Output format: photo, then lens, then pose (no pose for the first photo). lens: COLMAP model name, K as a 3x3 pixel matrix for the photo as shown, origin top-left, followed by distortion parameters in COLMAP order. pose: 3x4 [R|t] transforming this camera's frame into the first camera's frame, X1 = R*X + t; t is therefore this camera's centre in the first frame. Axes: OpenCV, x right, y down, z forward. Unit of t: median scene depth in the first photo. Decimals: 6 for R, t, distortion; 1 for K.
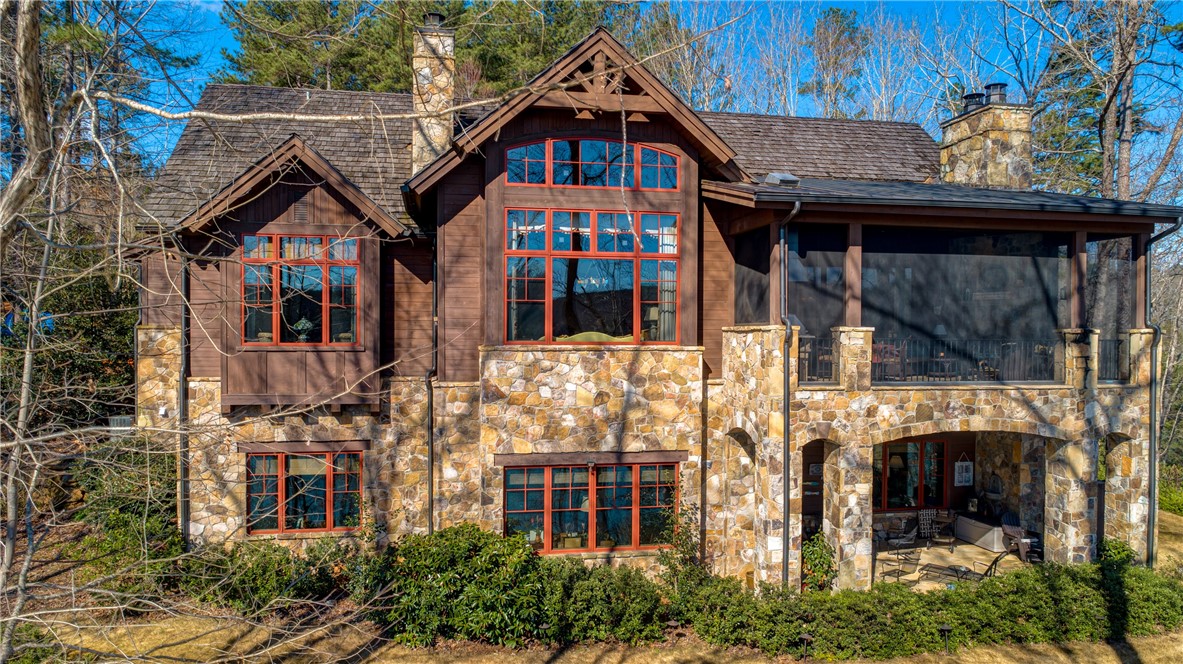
lens RADIAL K [[836.2, 0, 591.3], [0, 836.2, 332.6], [0, 0, 1]] dist [0.006842, 0.002252]
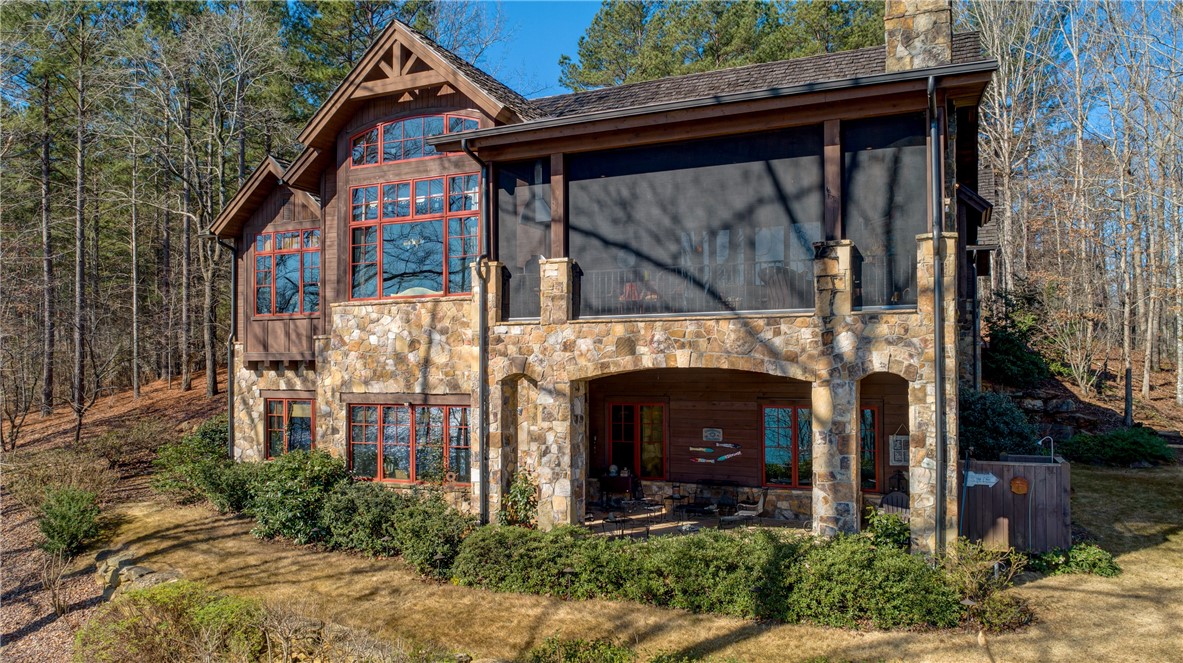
lens RADIAL K [[836.2, 0, 591.2], [0, 836.2, 333.8], [0, 0, 1]] dist [0.006842, 0.002252]
pose [[0.819914, -0.033542, -0.571503, 0.882499], [0.008539, 0.998888, -0.046375, 0.122502], [0.572422, 0.033143, 0.819289, 0.228628]]
